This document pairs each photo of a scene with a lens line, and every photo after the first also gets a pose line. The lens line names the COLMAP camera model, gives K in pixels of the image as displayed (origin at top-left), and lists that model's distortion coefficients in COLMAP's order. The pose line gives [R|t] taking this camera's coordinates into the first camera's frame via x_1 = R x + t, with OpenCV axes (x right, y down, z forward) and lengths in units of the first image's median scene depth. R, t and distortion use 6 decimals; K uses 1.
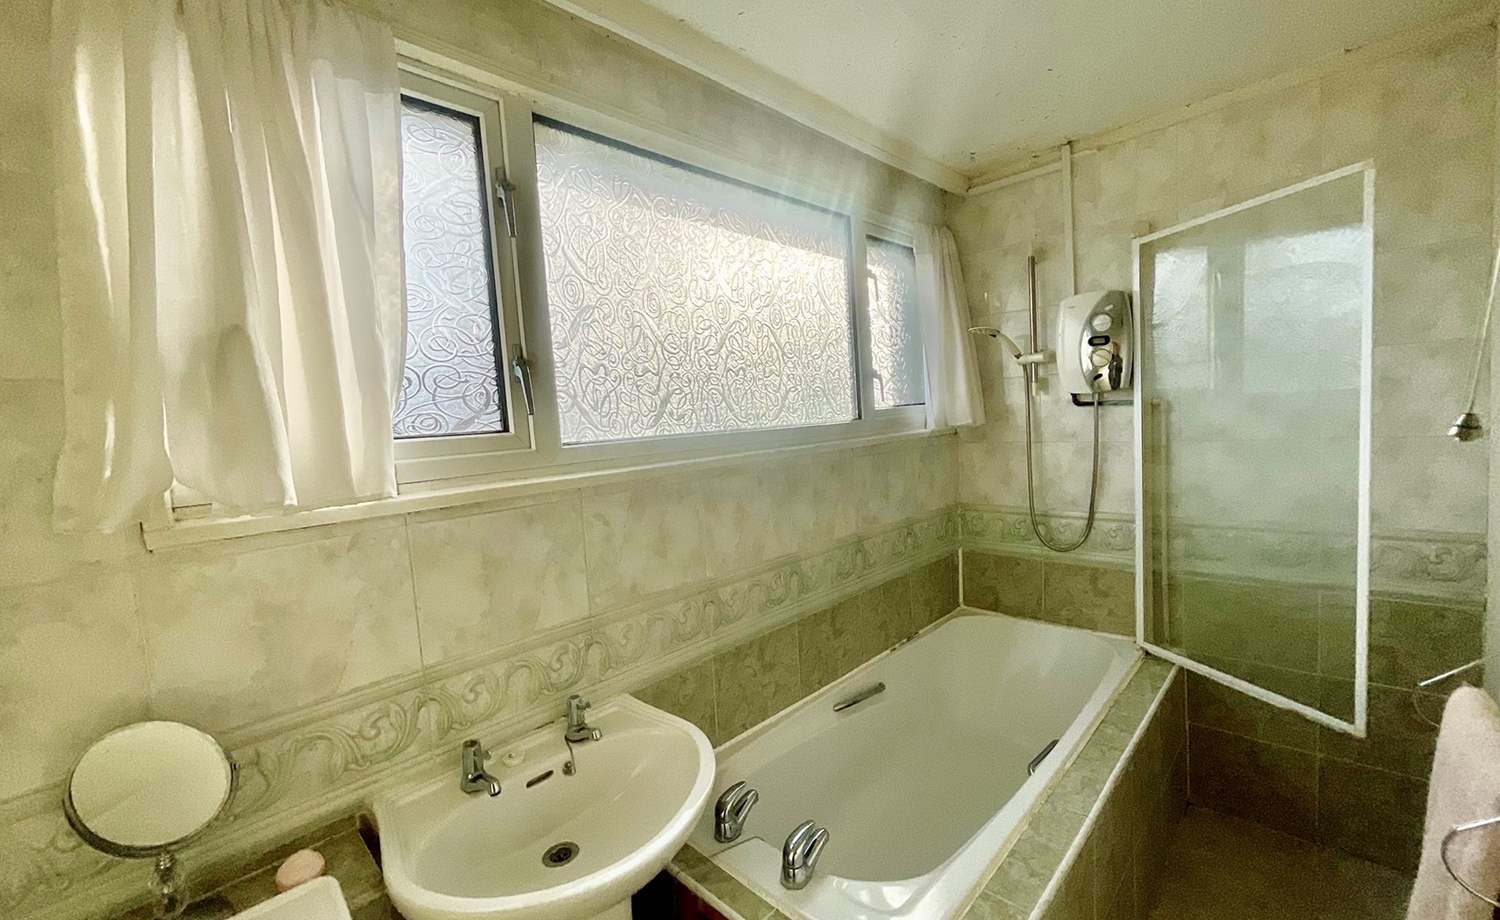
lens RADIAL K [[606.9, 0, 750.5], [0, 606.9, 462.5], [0, 0, 1]] dist [0.000845, -0.000023]
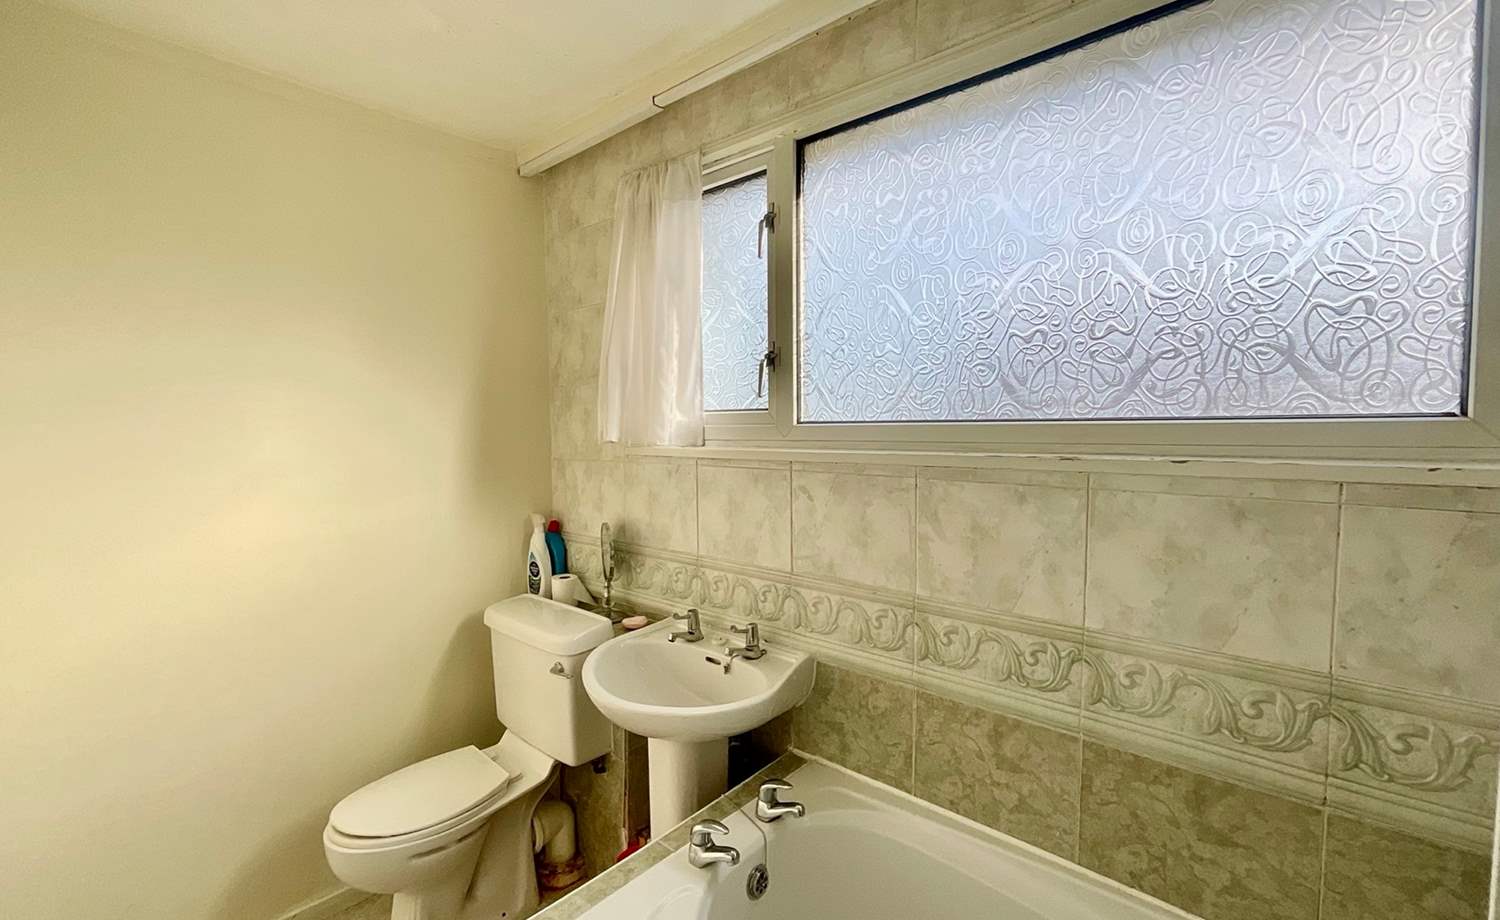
lens RADIAL K [[574.4, 0, 751.2], [0, 574.4, 438.0], [0, 0, 1]] dist [0.012576, 0.000058]
pose [[0.118014, 0.107705, -0.987154, 0.584532], [-0.056072, 0.993237, 0.101665, -0.081338], [0.991428, 0.043354, 0.123256, 0.584192]]
